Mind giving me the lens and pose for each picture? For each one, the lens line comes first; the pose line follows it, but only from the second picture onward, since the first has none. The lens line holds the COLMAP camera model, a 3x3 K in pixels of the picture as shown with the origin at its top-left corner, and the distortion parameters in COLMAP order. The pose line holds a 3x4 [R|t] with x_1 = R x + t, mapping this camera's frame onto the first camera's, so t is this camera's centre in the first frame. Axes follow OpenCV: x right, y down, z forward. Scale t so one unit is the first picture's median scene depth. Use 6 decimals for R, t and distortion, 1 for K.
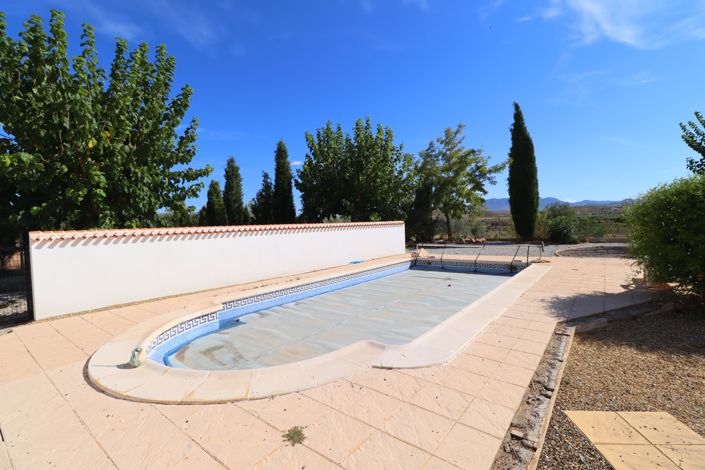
lens RADIAL K [[328.1, 0, 352.4], [0, 328.1, 236.5], [0, 0, 1]] dist [-0.002878, -0.000633]
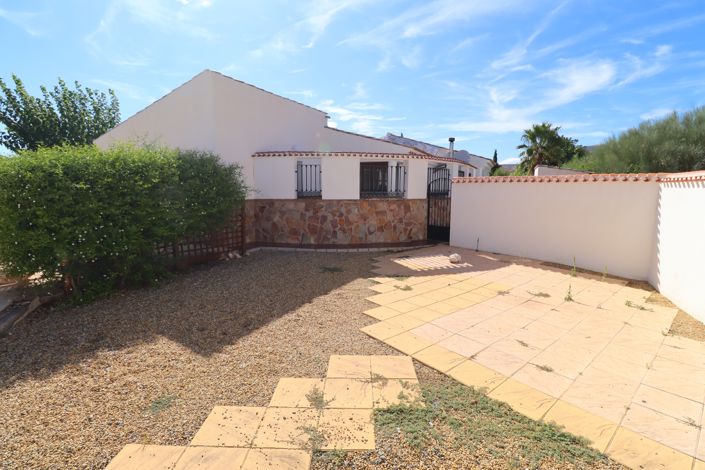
lens RADIAL K [[328.1, 0, 351.7], [0, 328.1, 234.7], [0, 0, 1]] dist [-0.002878, -0.000633]
pose [[-0.088355, -0.113928, 0.989552, 0.106554], [0.030940, 0.992644, 0.117046, -0.046298], [-0.995608, 0.040958, -0.084181, 0.334961]]
